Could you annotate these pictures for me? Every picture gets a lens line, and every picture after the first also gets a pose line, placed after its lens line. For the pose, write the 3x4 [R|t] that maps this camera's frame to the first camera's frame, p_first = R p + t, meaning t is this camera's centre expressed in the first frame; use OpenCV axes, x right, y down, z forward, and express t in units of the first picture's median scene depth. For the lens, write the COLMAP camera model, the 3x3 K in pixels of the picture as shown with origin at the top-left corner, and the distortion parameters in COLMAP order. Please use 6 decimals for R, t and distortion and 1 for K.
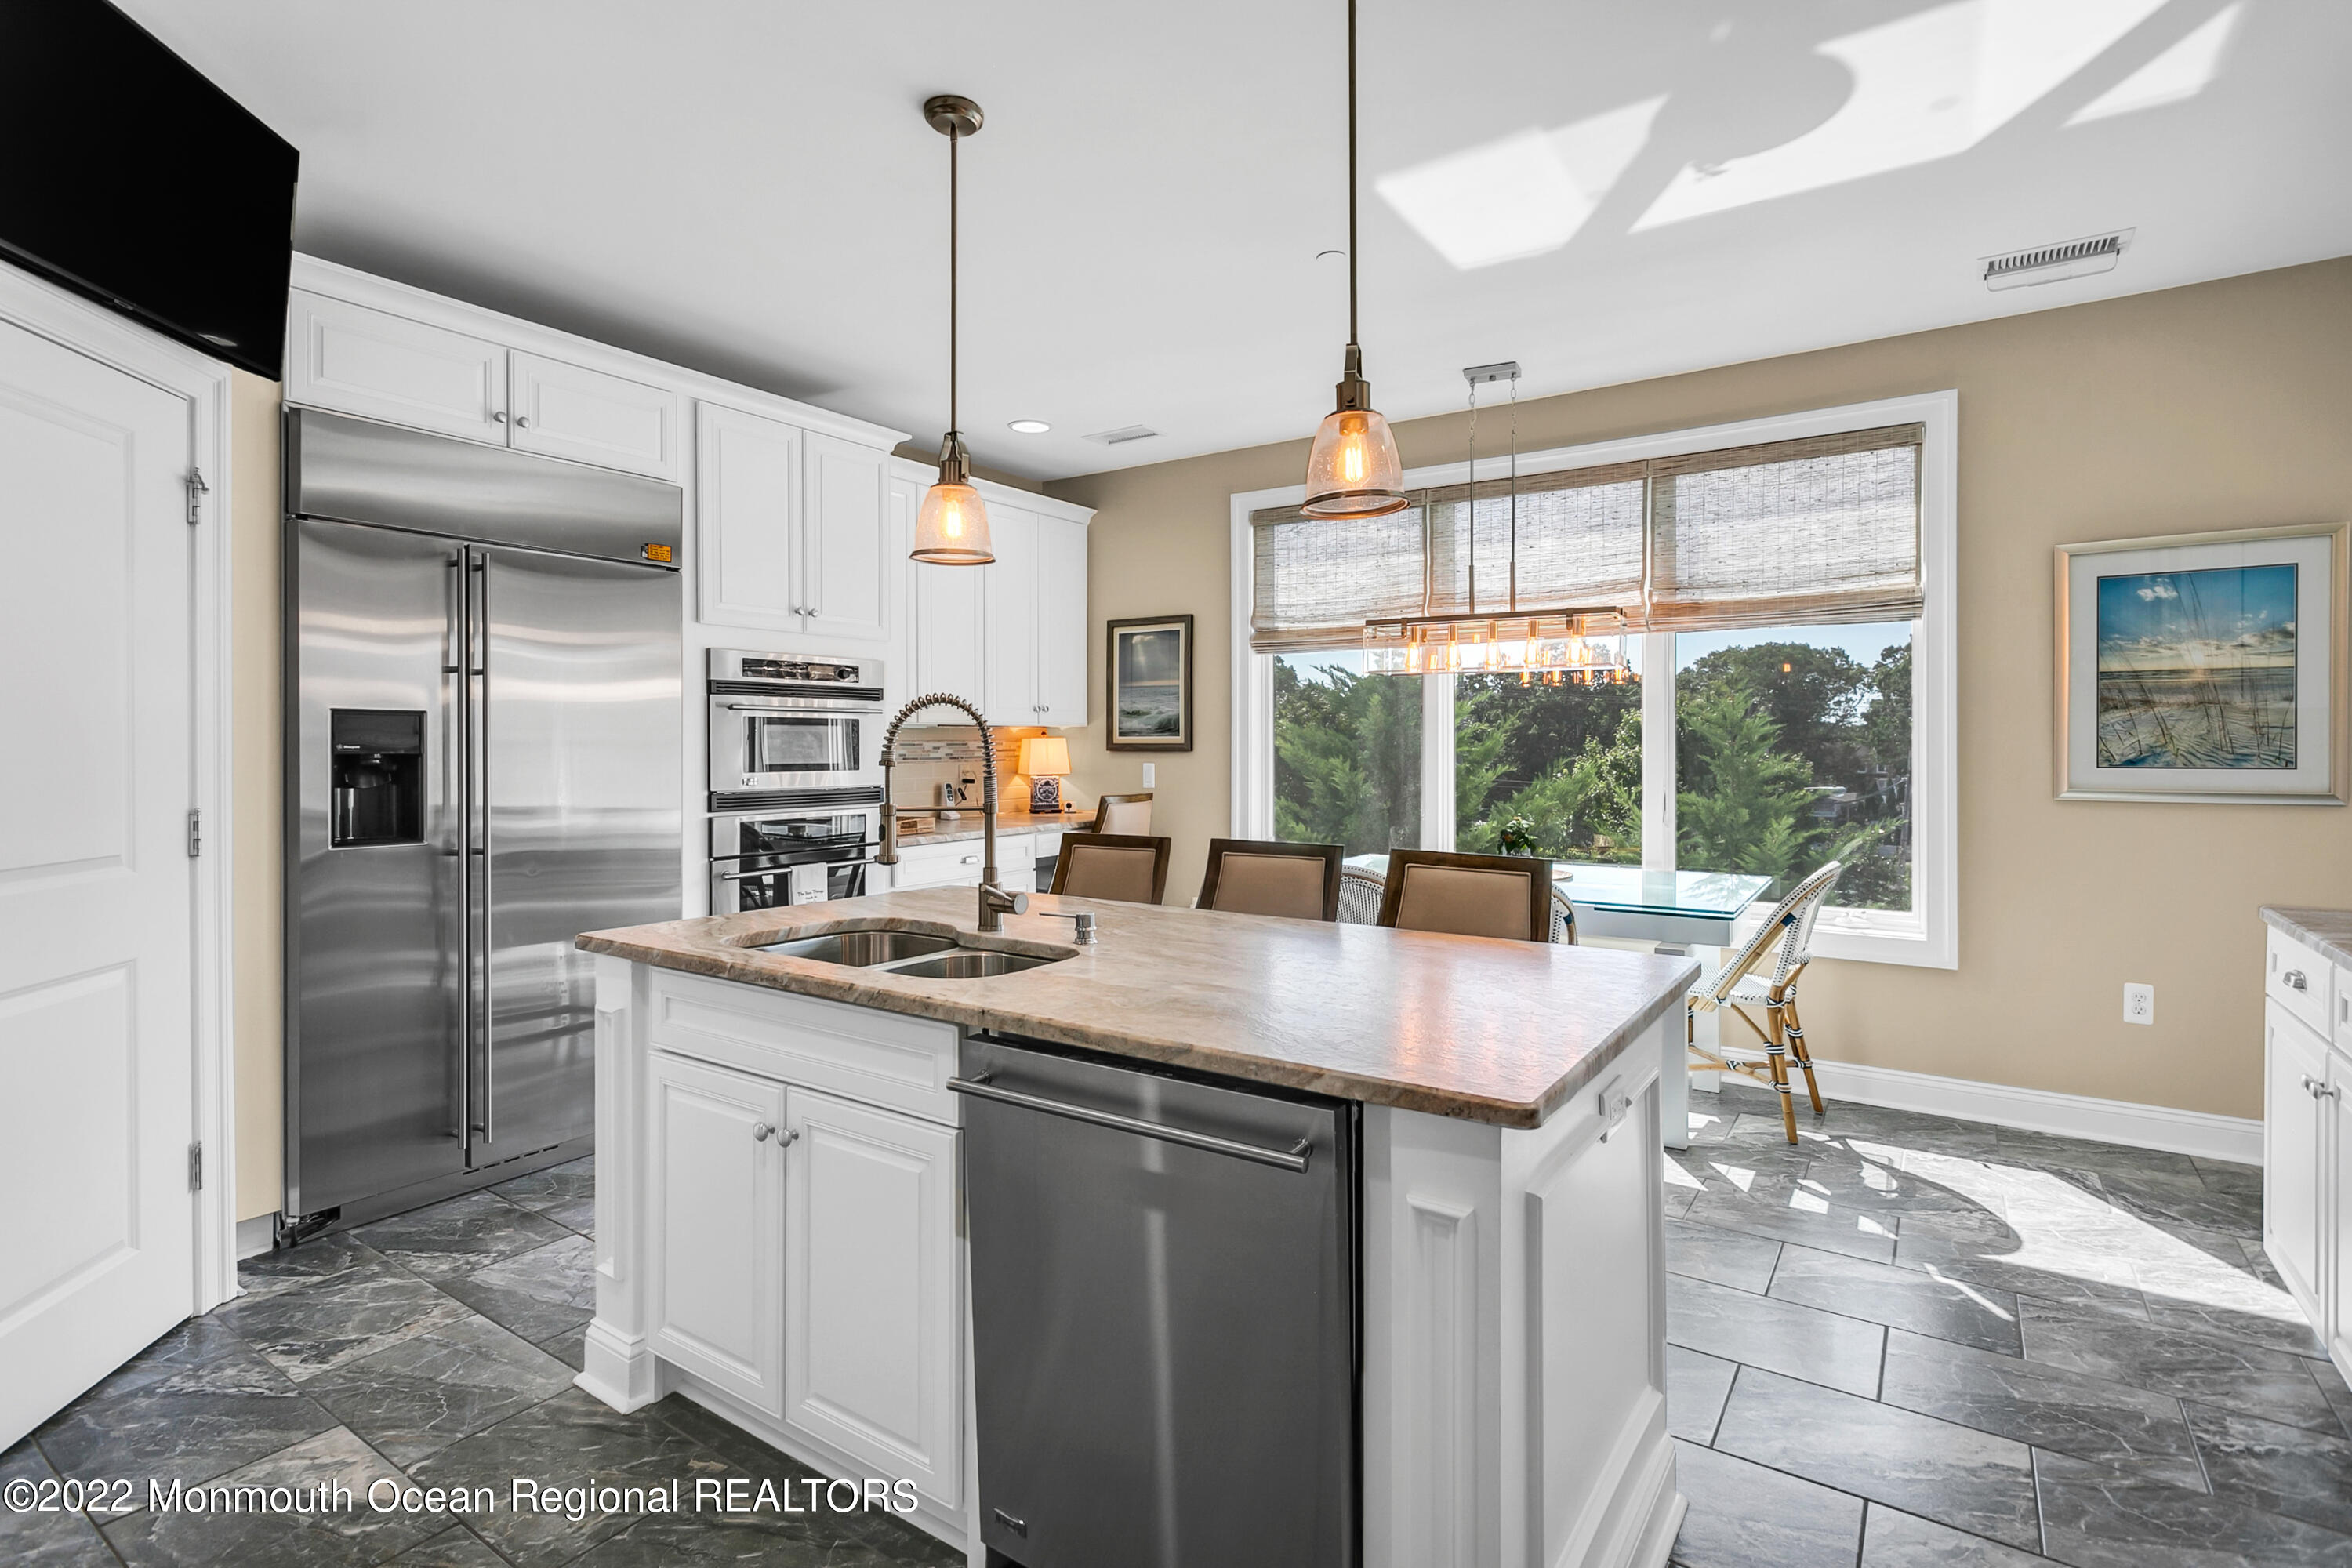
lens RADIAL K [[1150.5, 0, 1182.6], [0, 1150.5, 761.6], [0, 0, 1]] dist [0.003258, 0.000361]
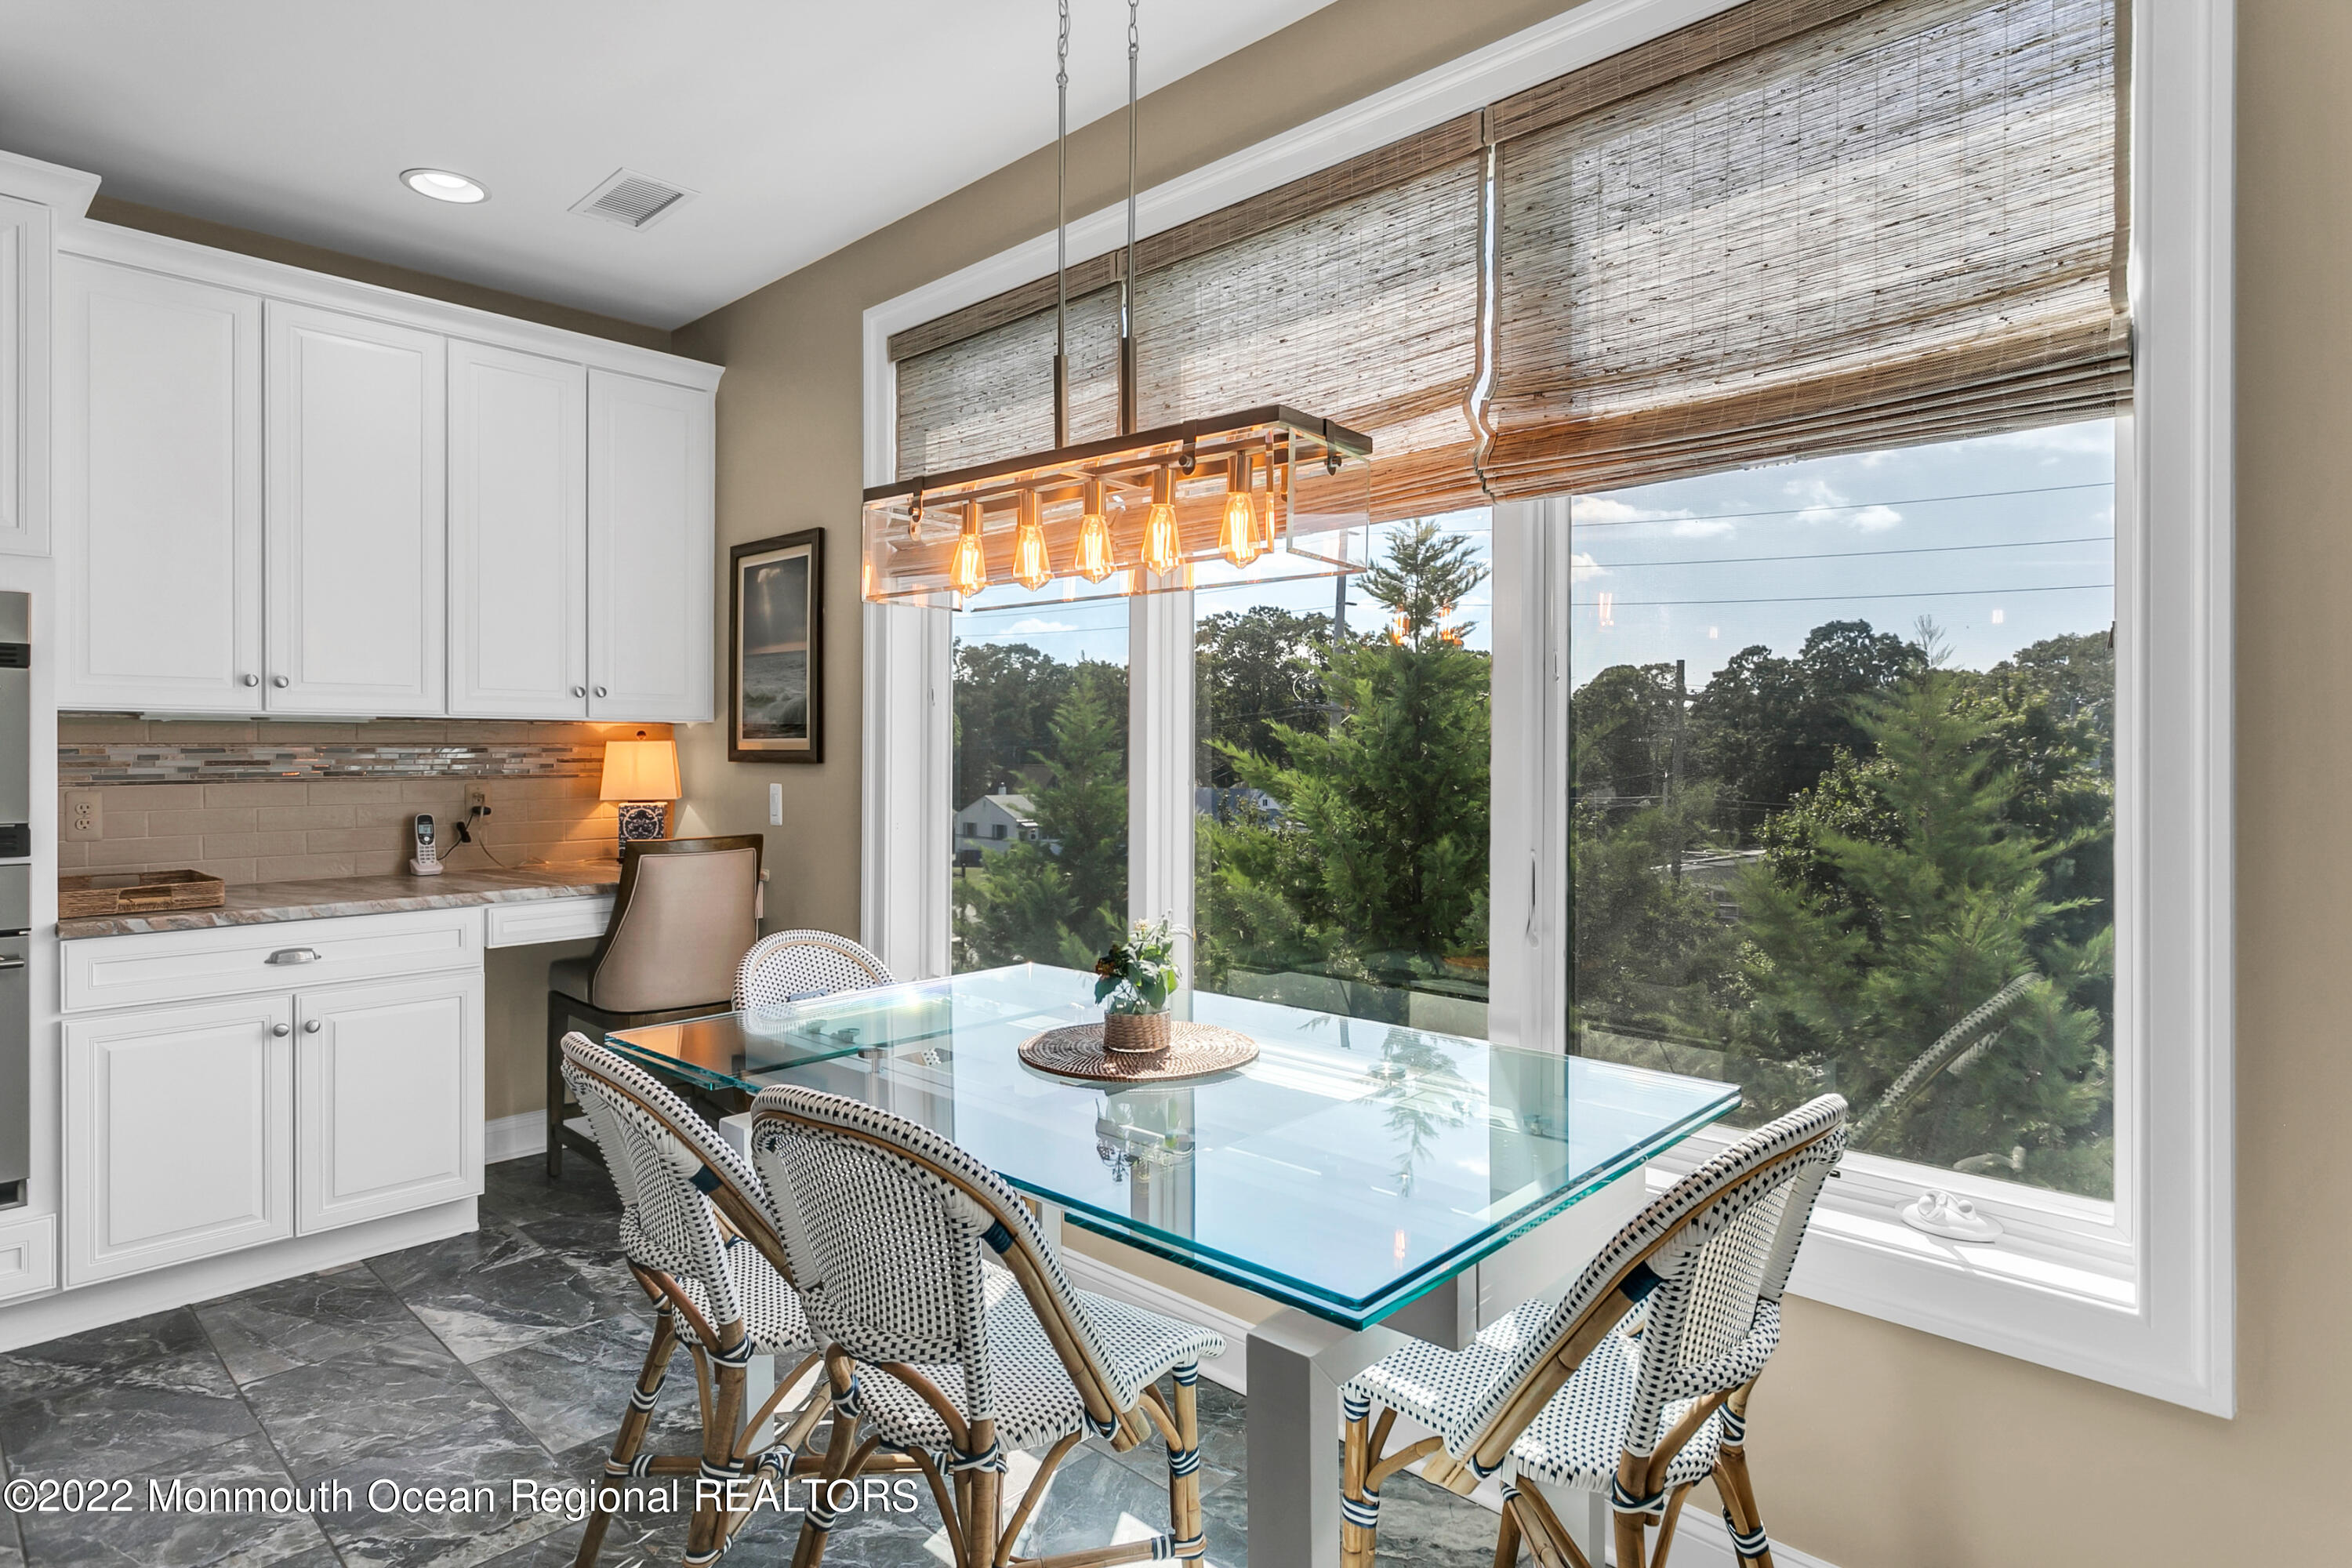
lens RADIAL K [[1293.7, 0, 1168.4], [0, 1293.7, 773.1], [0, 0, 1]] dist [0.002967, -0.000576]
pose [[0.986746, 0.006013, -0.162159, 0.378819], [-0.006107, 0.999981, -0.000083, -0.006982], [0.162156, 0.001072, 0.986765, 0.508891]]
